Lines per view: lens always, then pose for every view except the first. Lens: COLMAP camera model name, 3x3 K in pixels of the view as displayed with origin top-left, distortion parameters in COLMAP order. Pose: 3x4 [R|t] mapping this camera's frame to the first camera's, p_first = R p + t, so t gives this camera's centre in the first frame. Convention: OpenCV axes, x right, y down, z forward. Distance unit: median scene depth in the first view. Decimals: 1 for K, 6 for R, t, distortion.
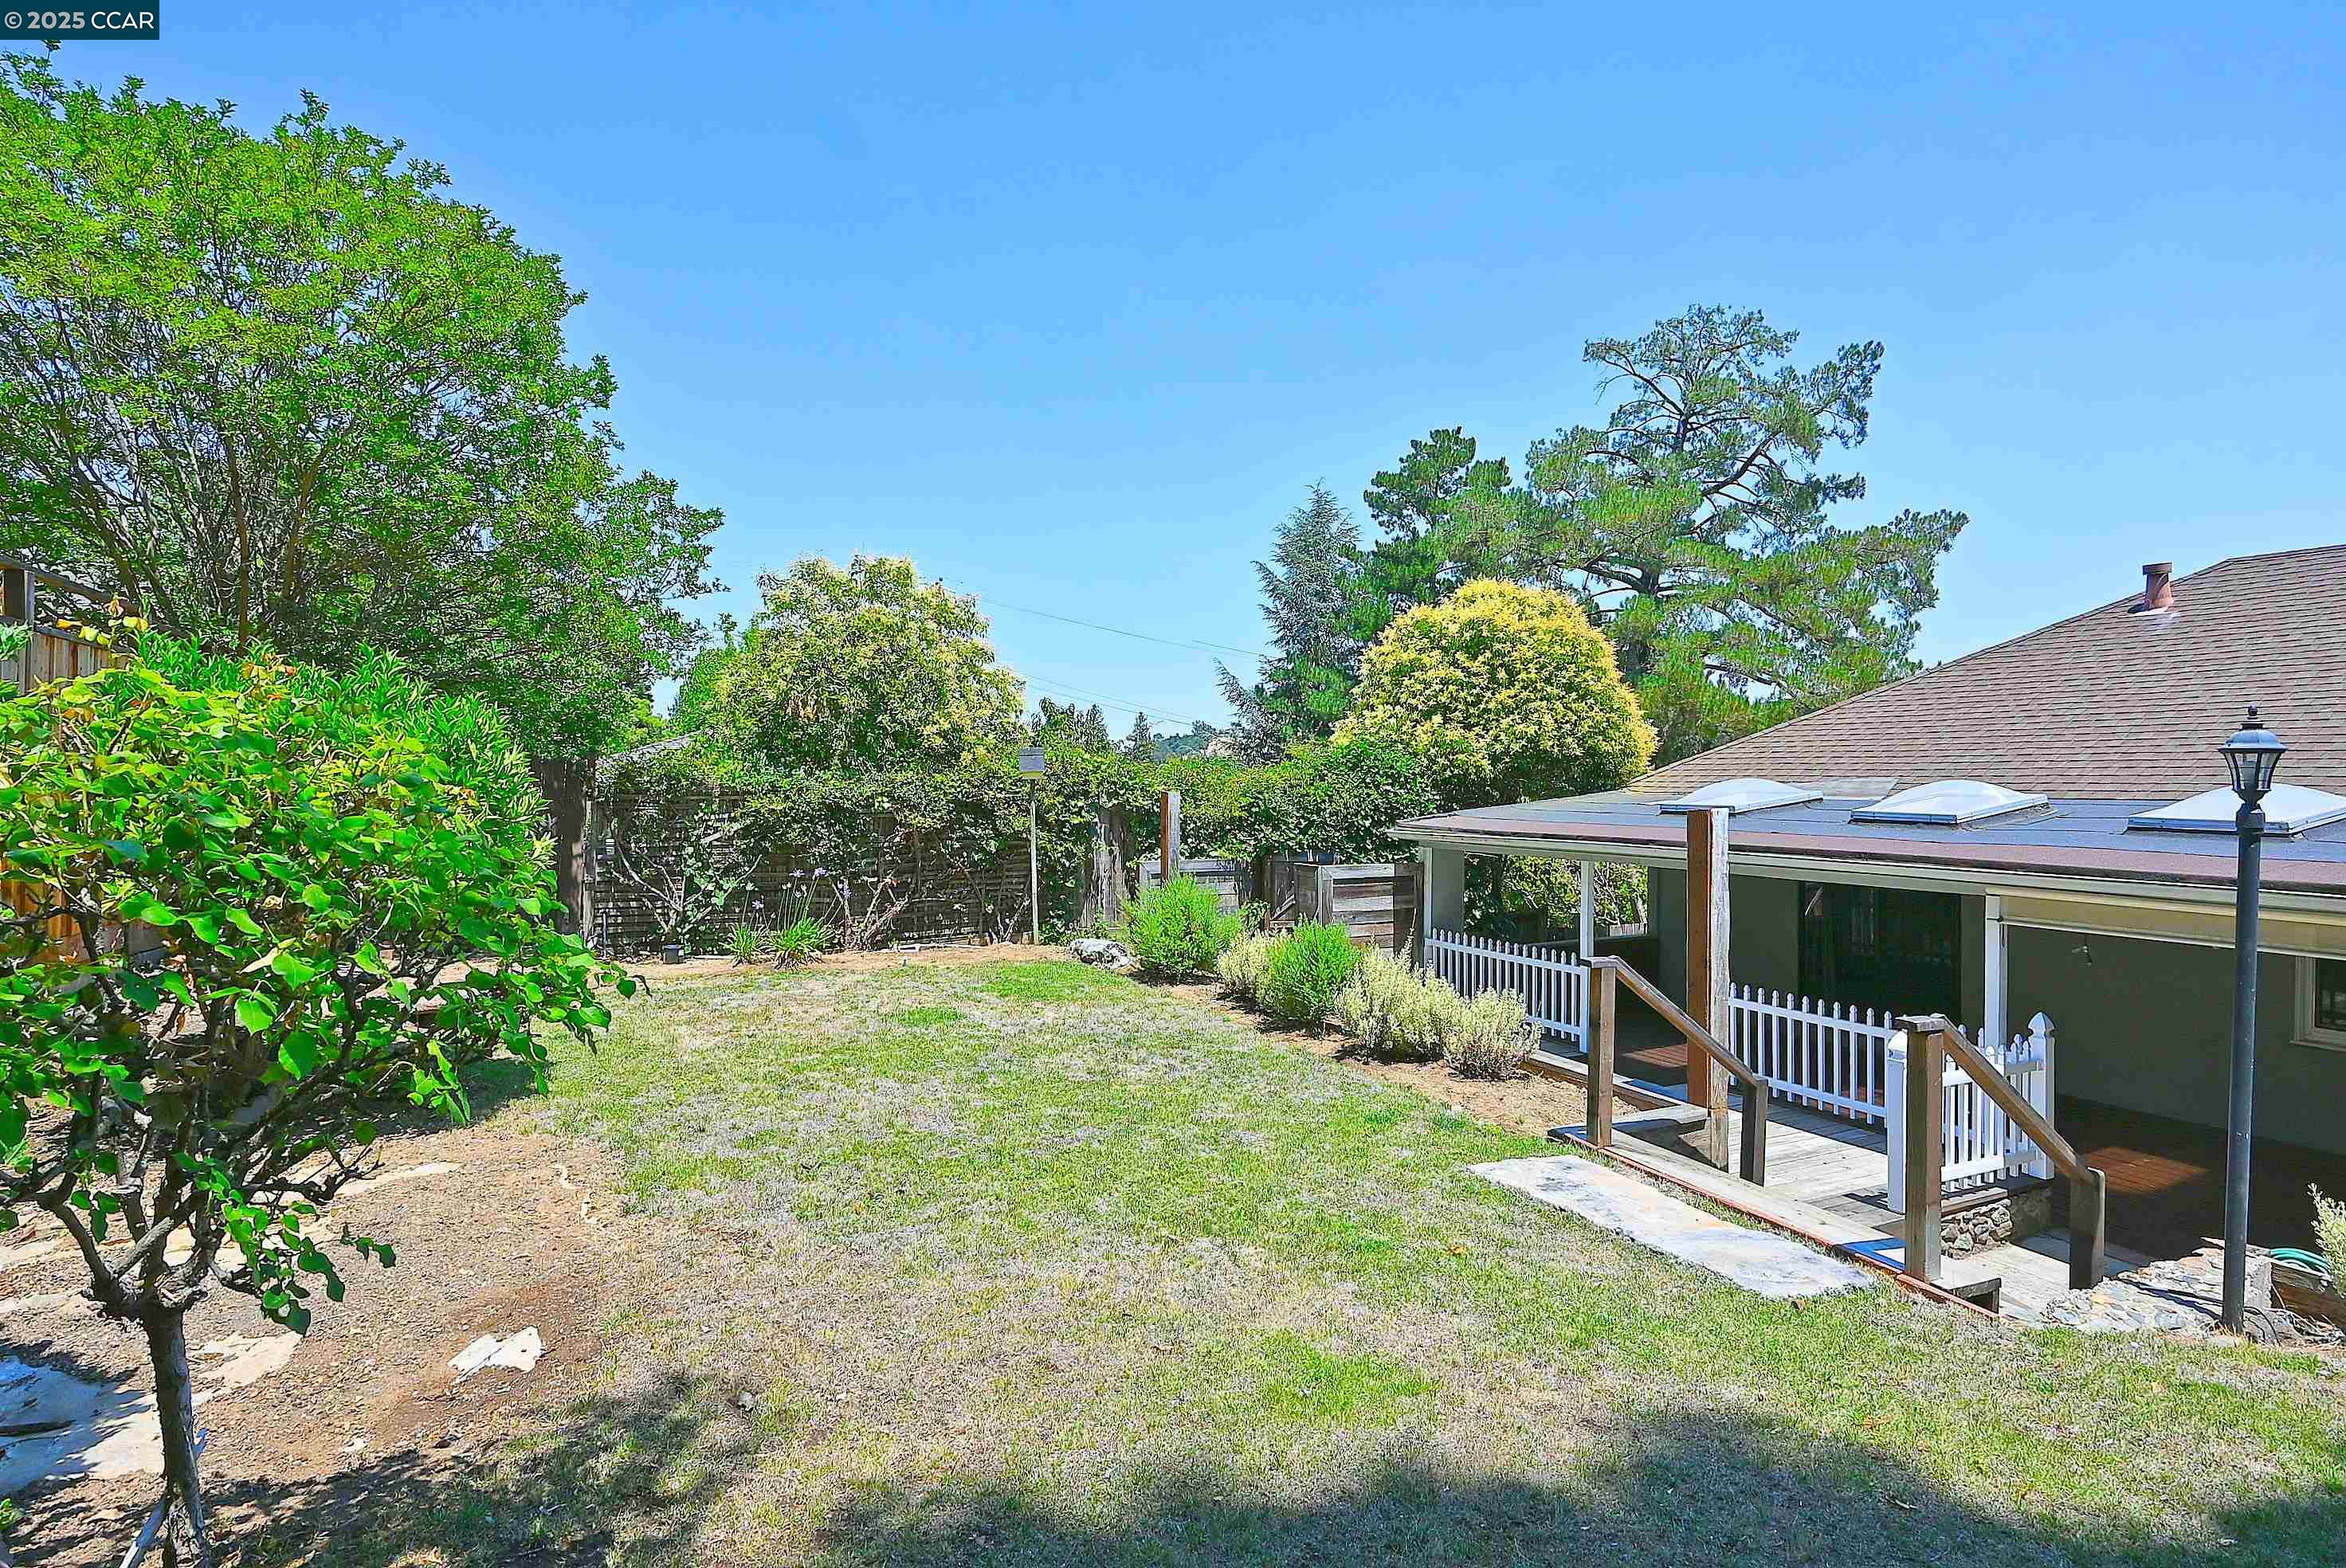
lens RADIAL K [[1170.3, 0, 1173.0], [0, 1170.3, 784.0], [0, 0, 1]] dist [0.000268, 0.000703]
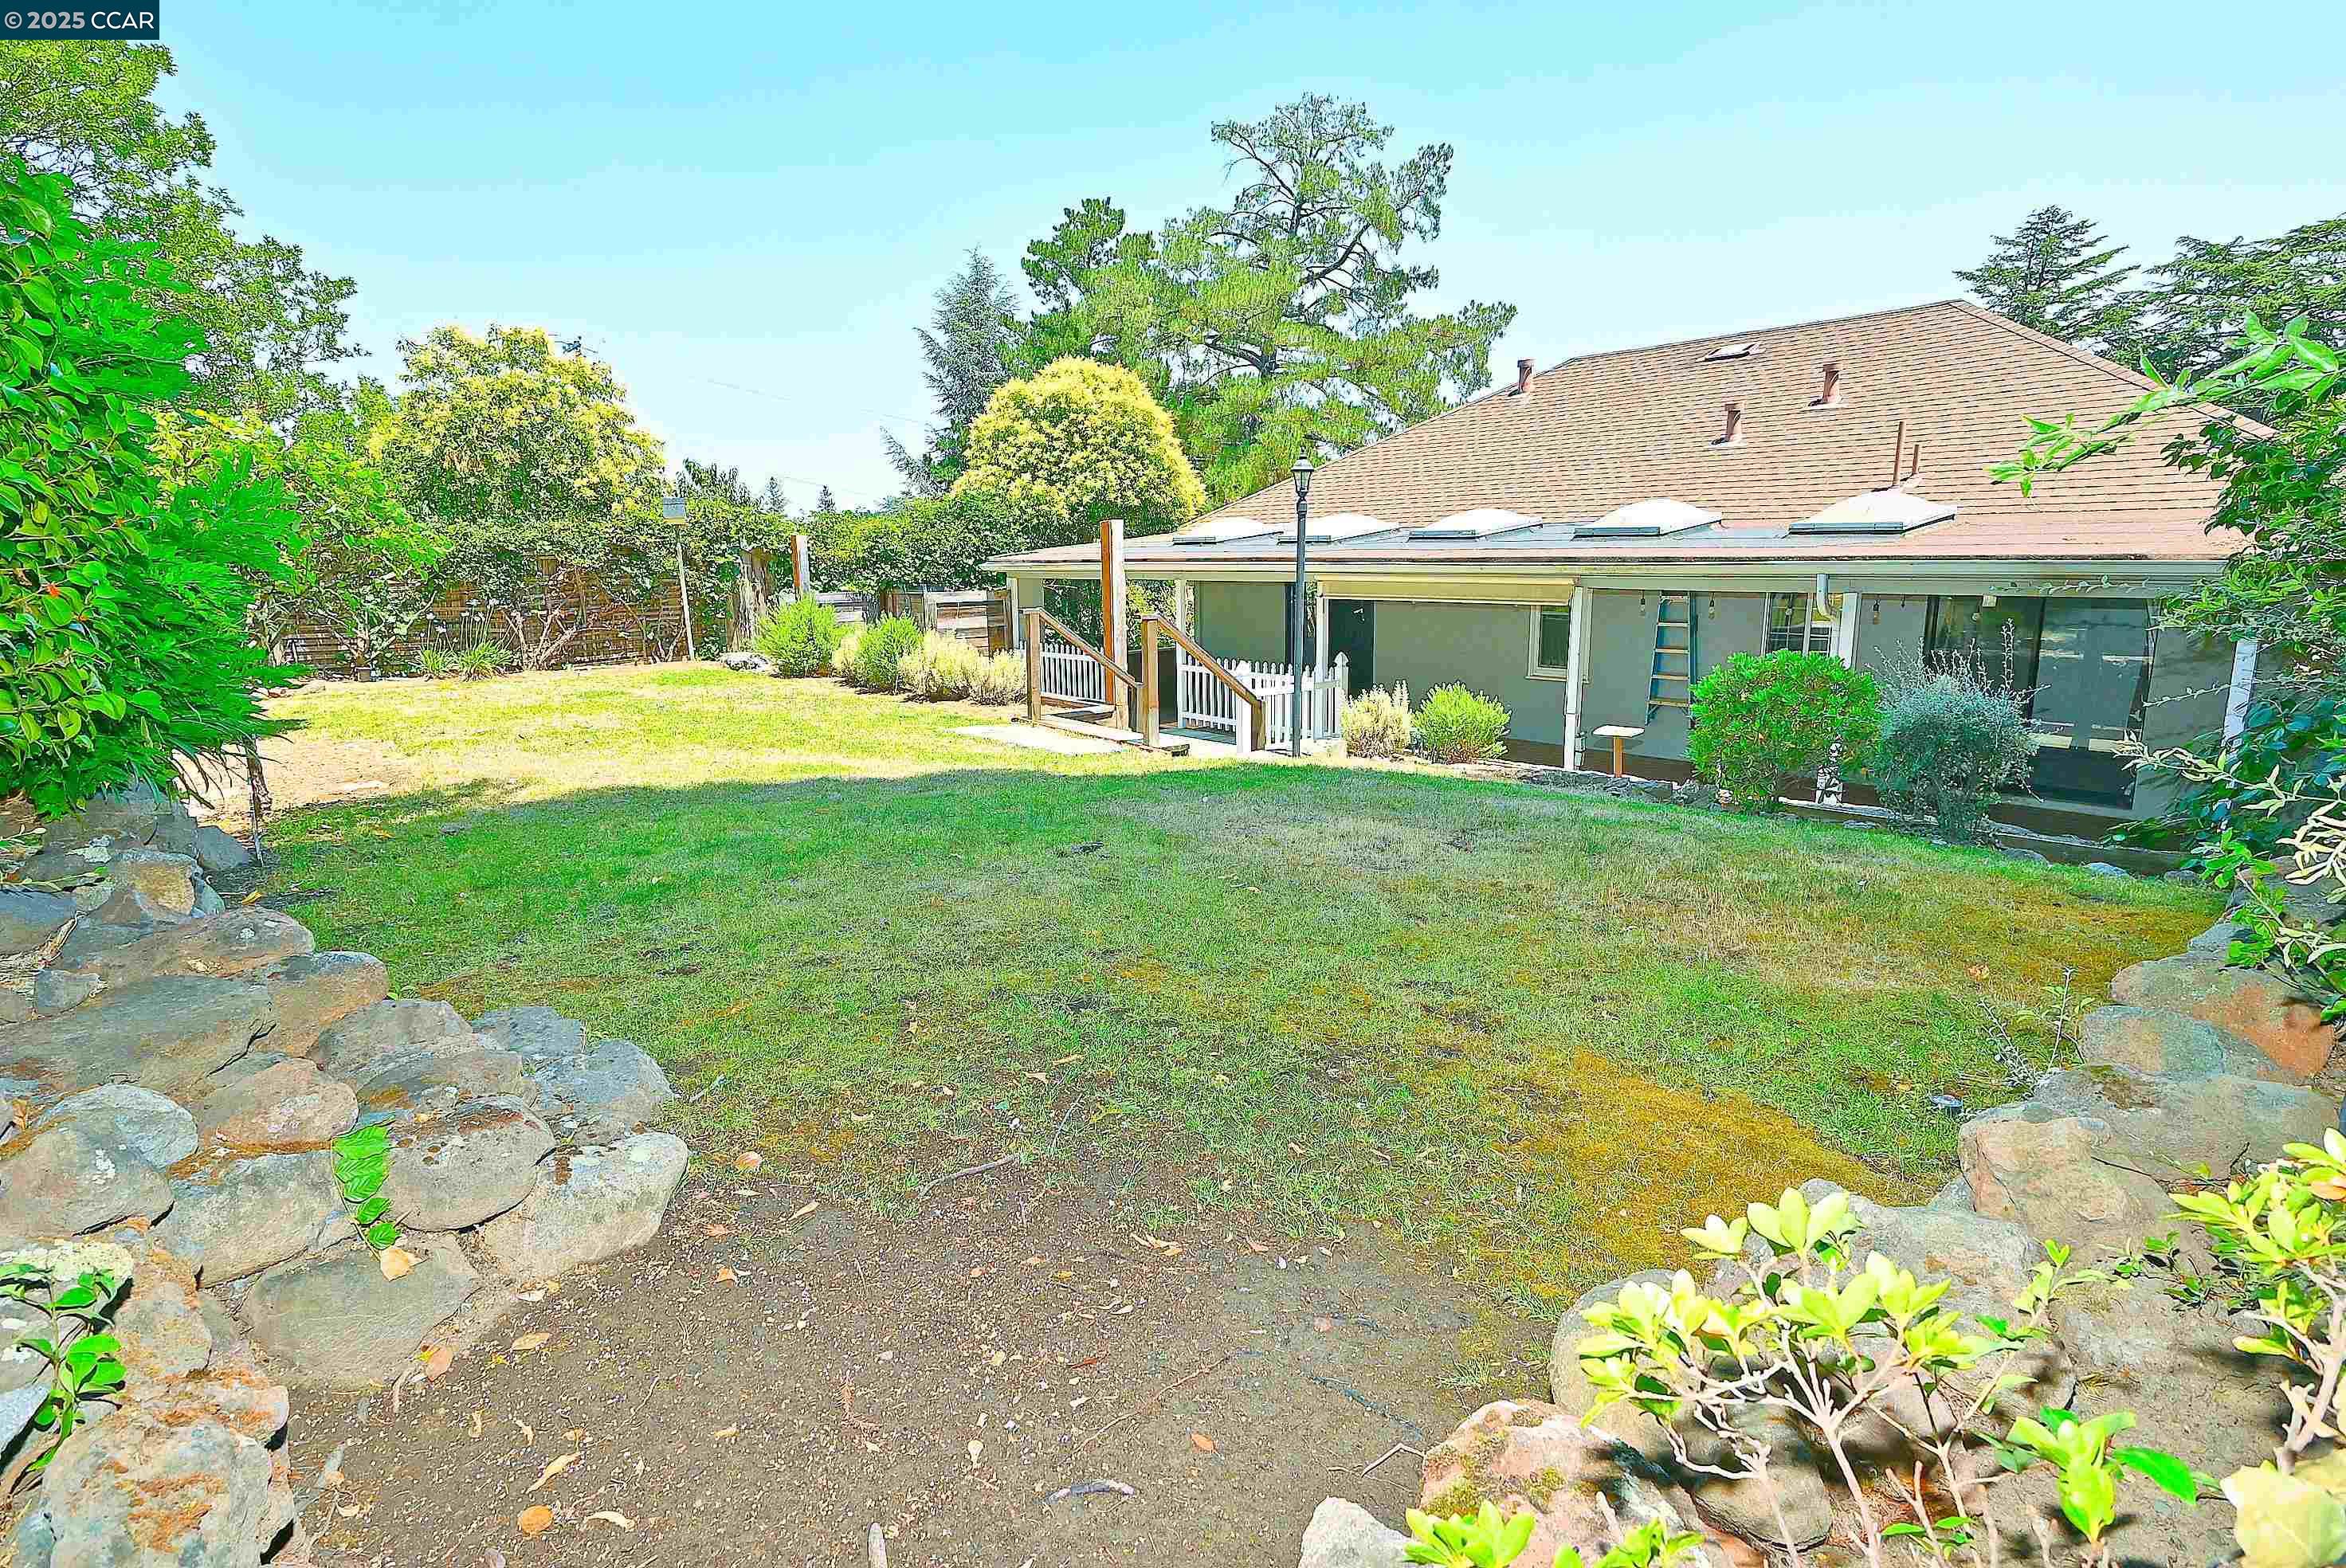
lens RADIAL K [[1170.3, 0, 1173.0], [0, 1170.3, 784.0], [0, 0, 1]] dist [0.000268, 0.000703]
pose [[0.969151, -0.062374, 0.238445, 0.060454], [0.017028, 0.982081, 0.187690, 0.034403], [-0.245880, -0.177840, 0.952846, -0.276502]]
